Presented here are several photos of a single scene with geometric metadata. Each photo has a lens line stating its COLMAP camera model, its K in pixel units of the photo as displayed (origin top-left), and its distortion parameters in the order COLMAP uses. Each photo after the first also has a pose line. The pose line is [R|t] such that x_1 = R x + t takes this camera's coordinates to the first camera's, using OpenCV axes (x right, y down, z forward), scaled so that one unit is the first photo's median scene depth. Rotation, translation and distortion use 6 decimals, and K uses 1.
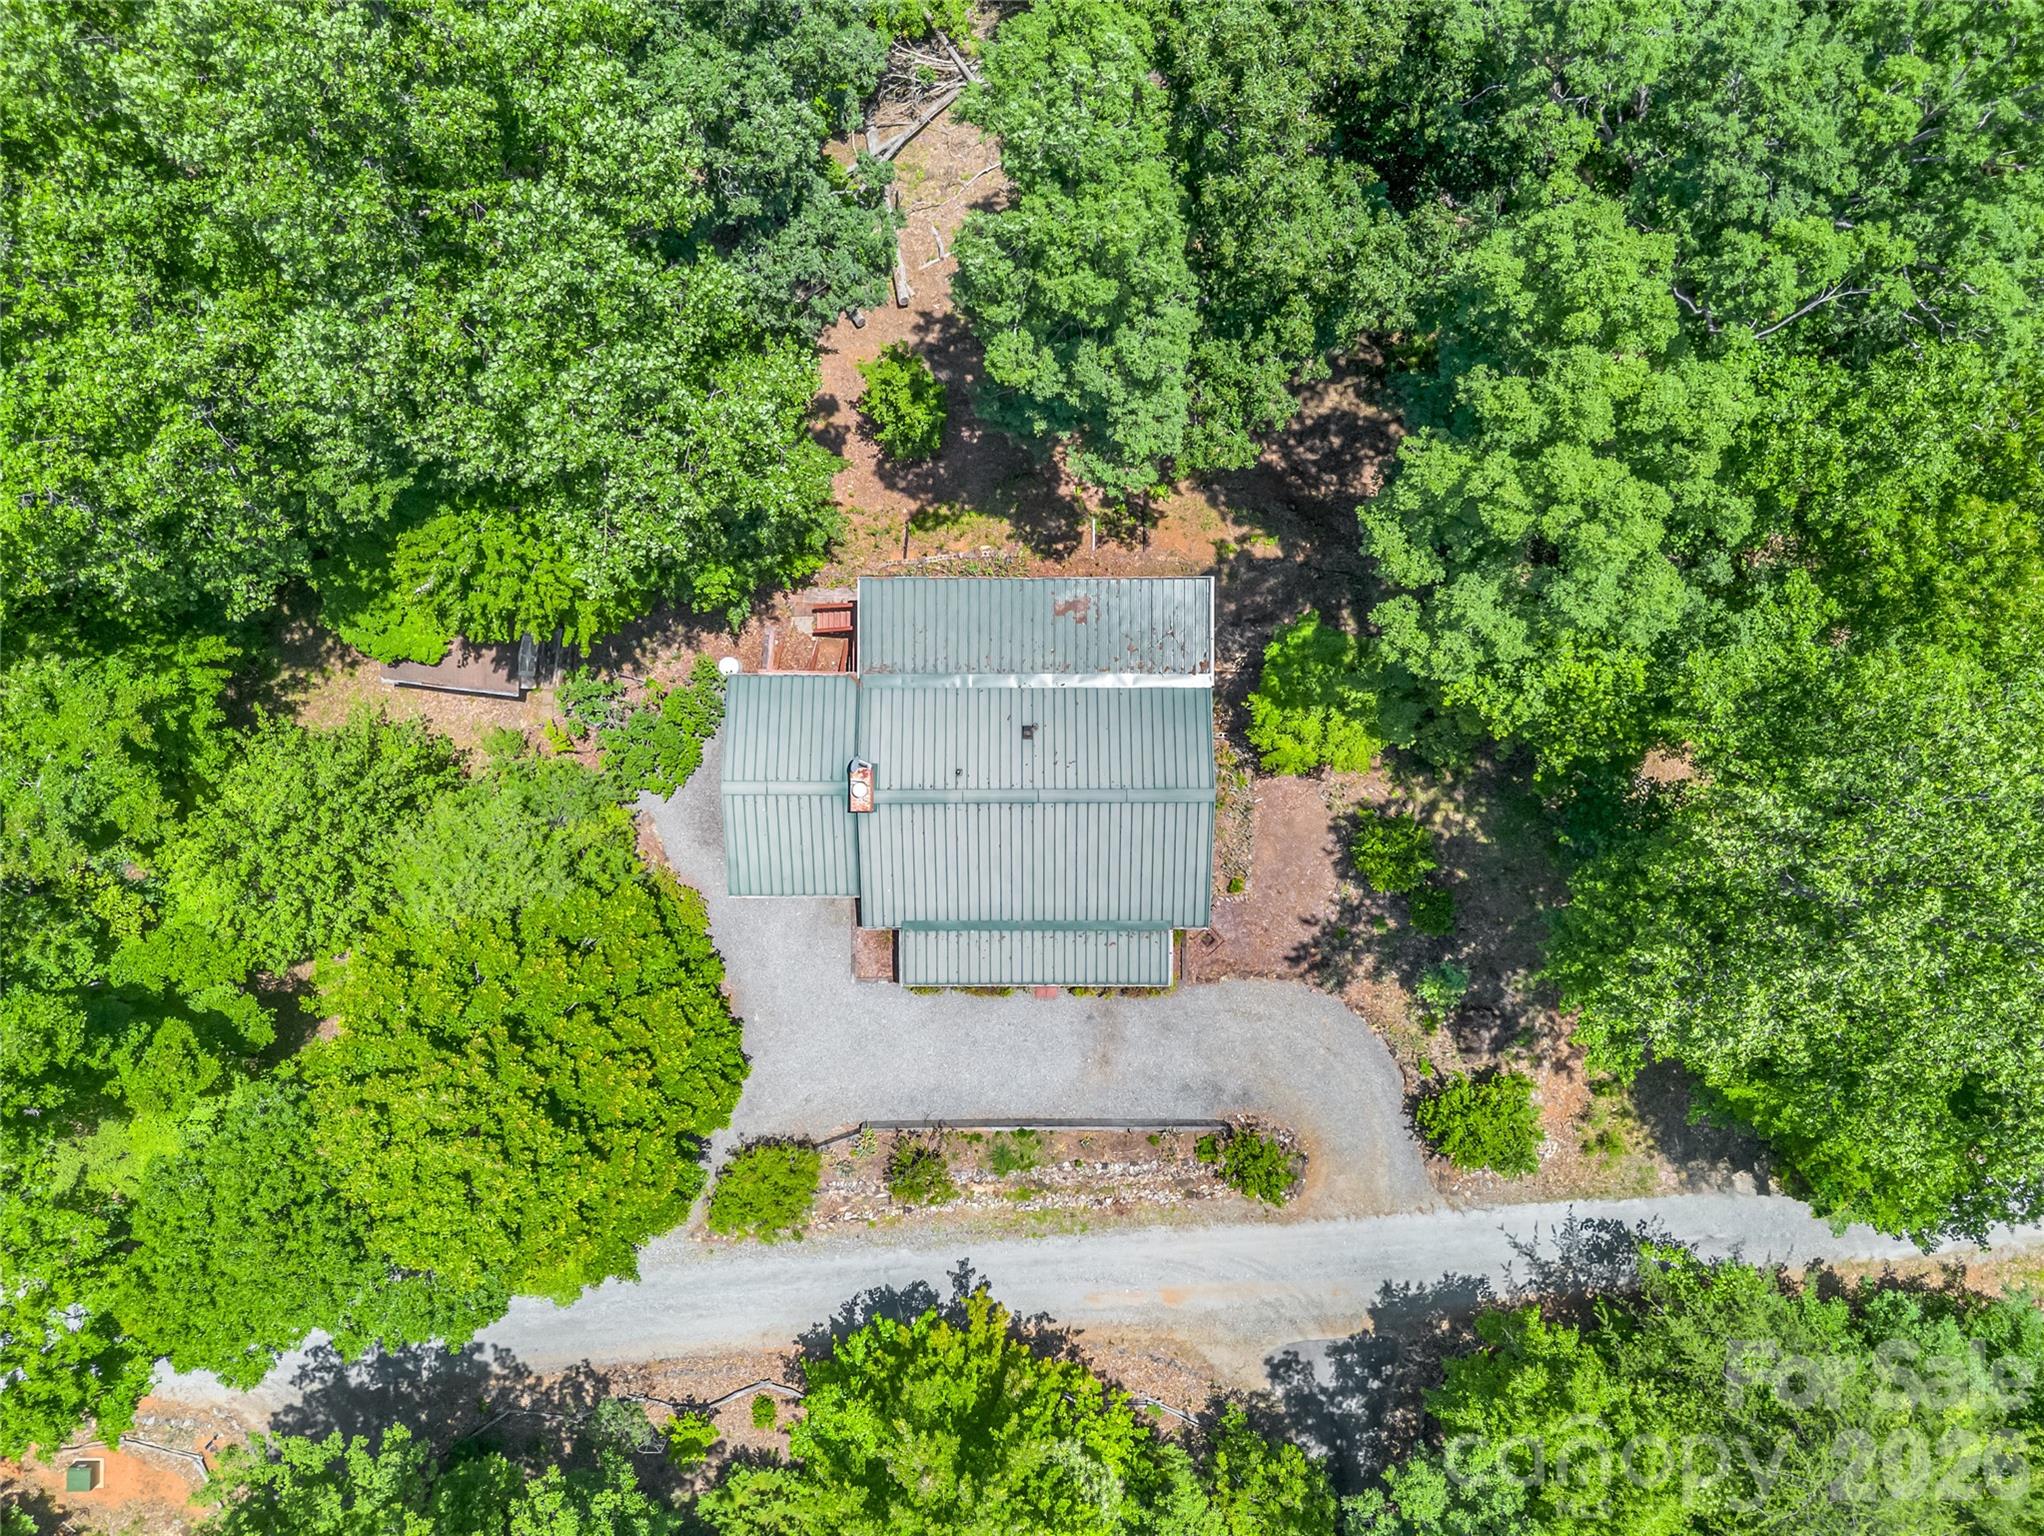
lens RADIAL K [[1553.4, 0, 1015.3], [0, 1553.4, 763.6], [0, 0, 1]] dist [0.010104, 0.002027]
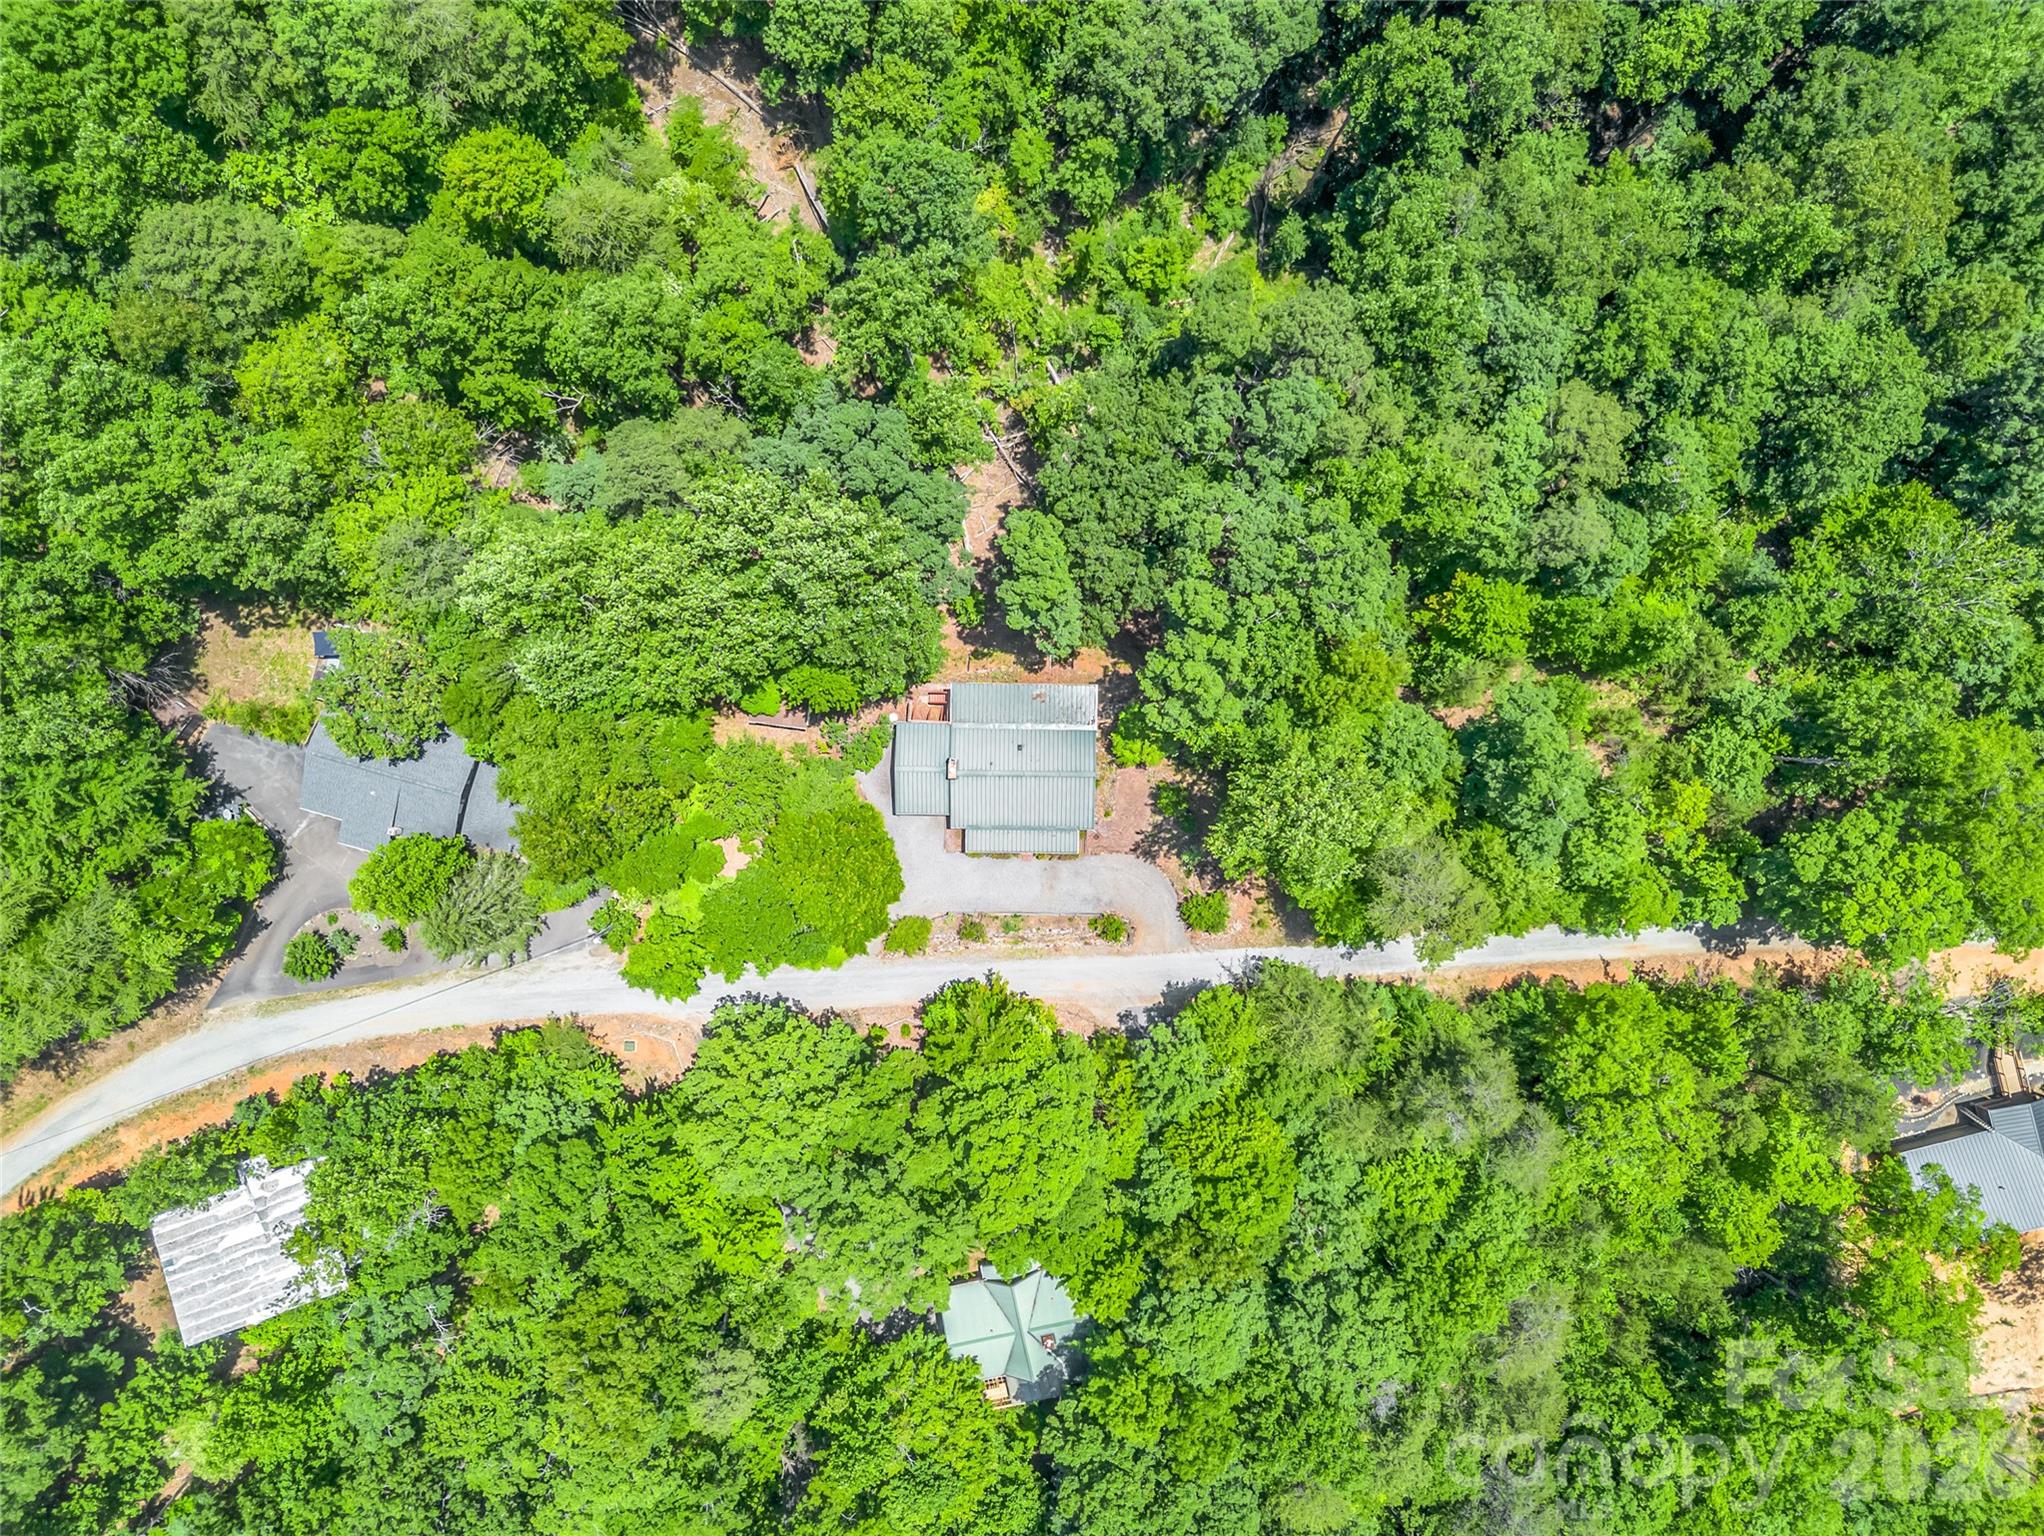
lens RADIAL K [[1553.4, 0, 1026.6], [0, 1553.4, 768.5], [0, 0, 1]] dist [0.010104, 0.002027]
pose [[0.999757, 0.013619, -0.017308, 0.059310], [-0.013317, 0.999759, 0.017450, -0.029929], [0.017542, -0.017215, 0.999698, -1.370052]]
